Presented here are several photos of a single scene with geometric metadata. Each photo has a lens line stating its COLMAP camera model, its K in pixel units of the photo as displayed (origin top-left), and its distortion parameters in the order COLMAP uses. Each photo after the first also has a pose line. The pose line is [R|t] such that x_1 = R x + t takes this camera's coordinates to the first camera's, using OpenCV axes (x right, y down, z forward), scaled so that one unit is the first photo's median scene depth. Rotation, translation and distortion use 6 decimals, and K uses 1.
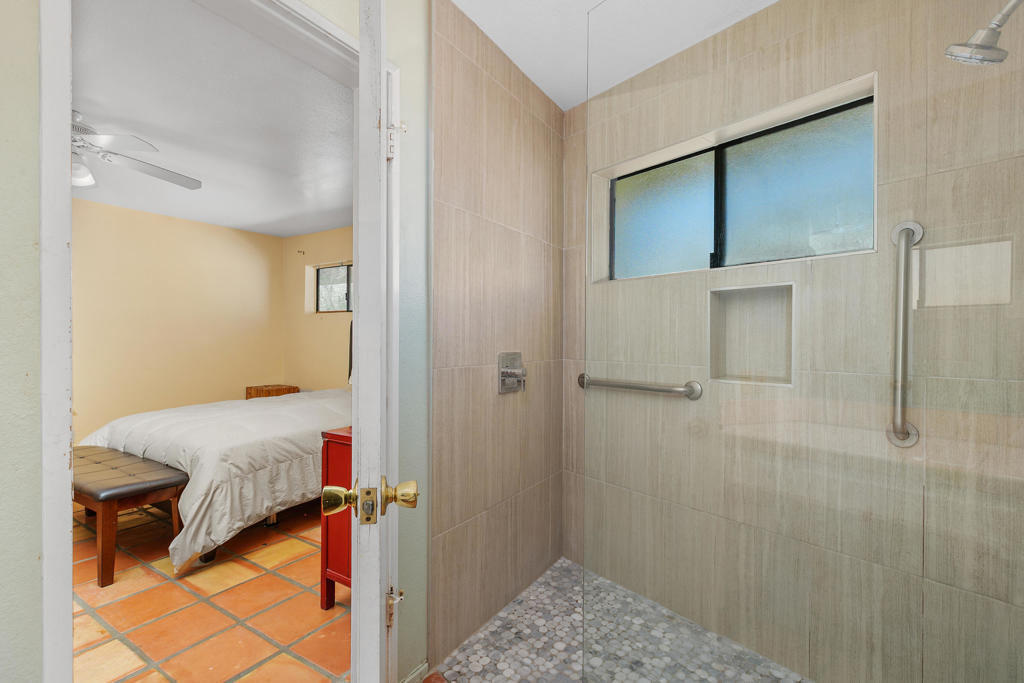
lens RADIAL K [[467.6, 0, 511.3], [0, 467.6, 342.2], [0, 0, 1]] dist [0.000186, 0.000143]
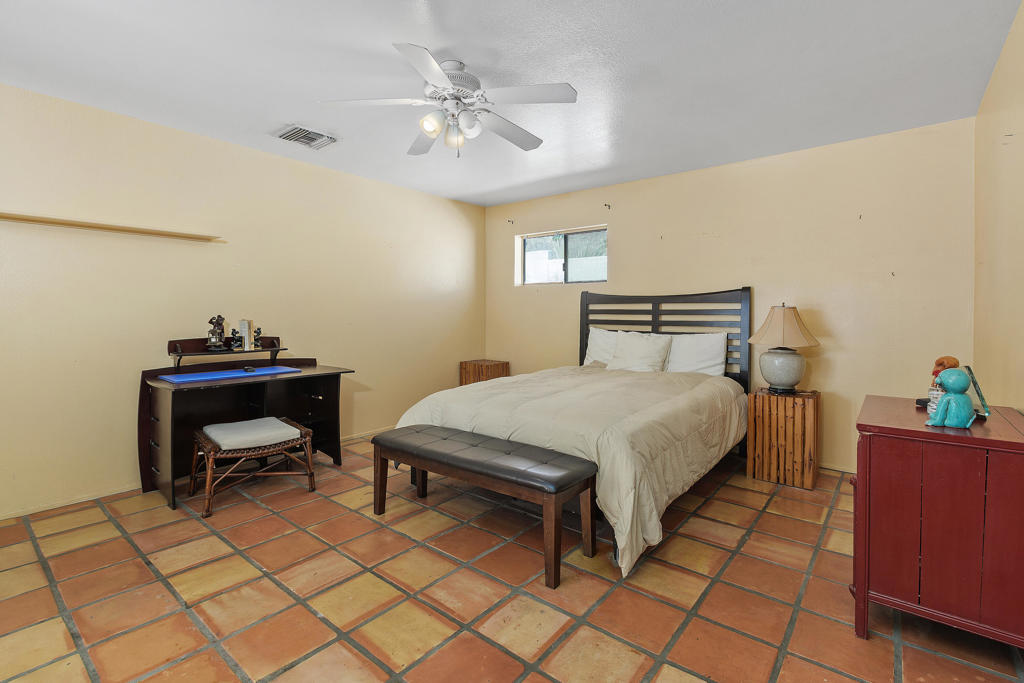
lens RADIAL K [[467.6, 0, 508.6], [0, 467.6, 321.9], [0, 0, 1]] dist [0.000186, 0.000143]
pose [[0.993122, -0.000828, -0.117079, -0.692773], [0.002409, 0.999908, 0.013358, 0.000599], [0.117057, -0.013548, 0.993033, 0.087563]]
